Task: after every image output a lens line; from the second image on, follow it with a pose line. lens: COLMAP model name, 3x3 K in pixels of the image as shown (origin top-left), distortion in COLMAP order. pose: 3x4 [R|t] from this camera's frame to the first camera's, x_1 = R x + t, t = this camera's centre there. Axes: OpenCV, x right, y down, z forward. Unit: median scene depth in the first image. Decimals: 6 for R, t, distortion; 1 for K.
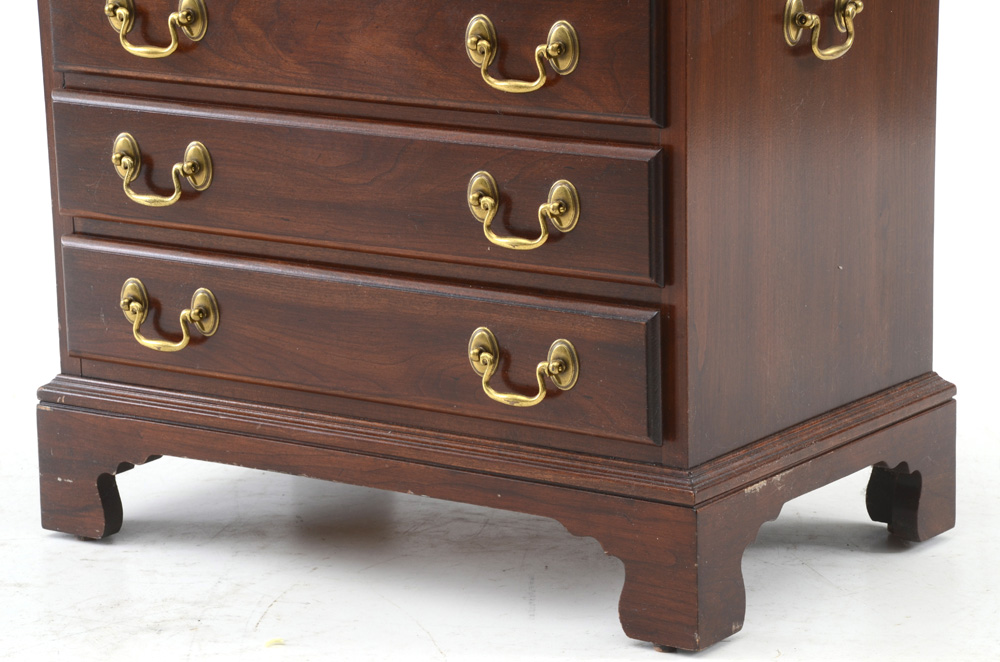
lens RADIAL K [[3435.0, 0, 496.8], [0, 3435.0, 333.1], [0, 0, 1]] dist [1.059880, 0.000000]
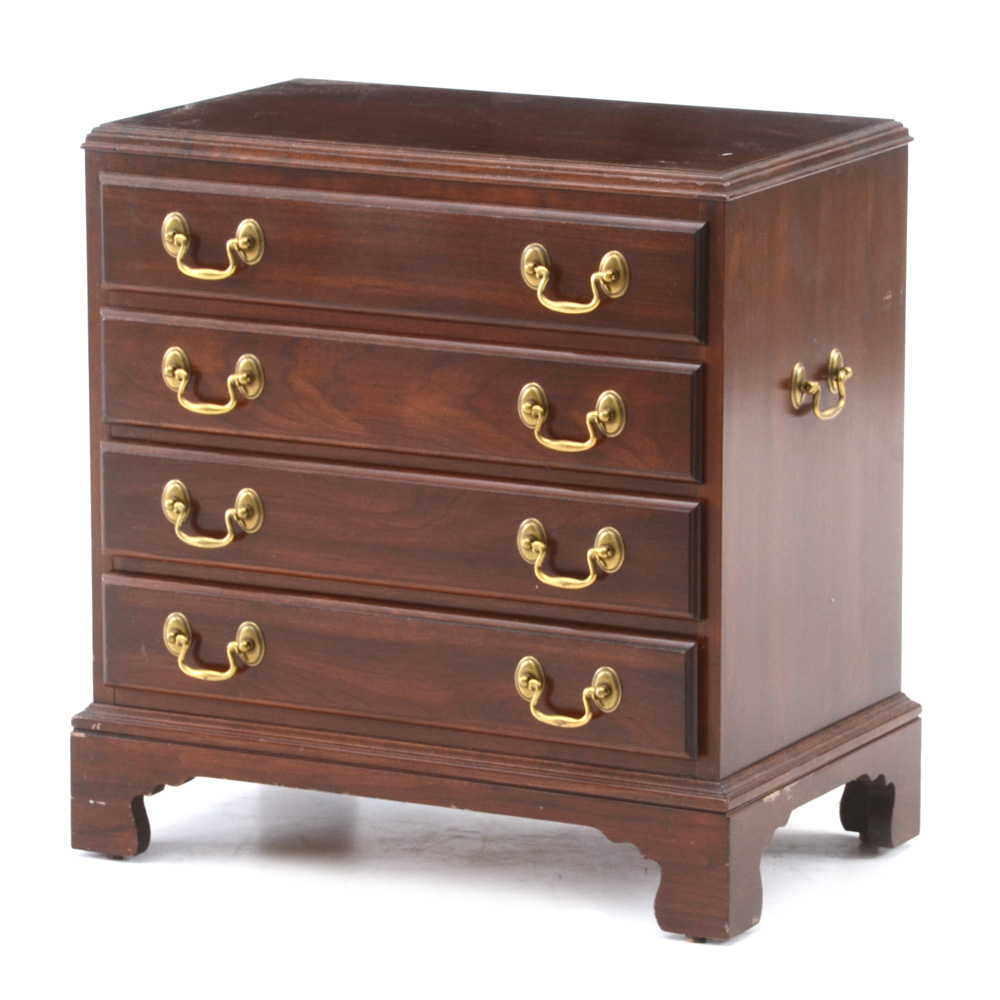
lens RADIAL K [[6212.7, 0, 501.7], [0, 6212.7, 498.6], [0, 0, 1]] dist [0.991399, 0.000000]
pose [[0.991696, -0.005674, 0.128480, -0.268787], [0.008097, 0.999799, -0.018342, -0.015921], [-0.128350, 0.019230, 0.991542, -0.992155]]
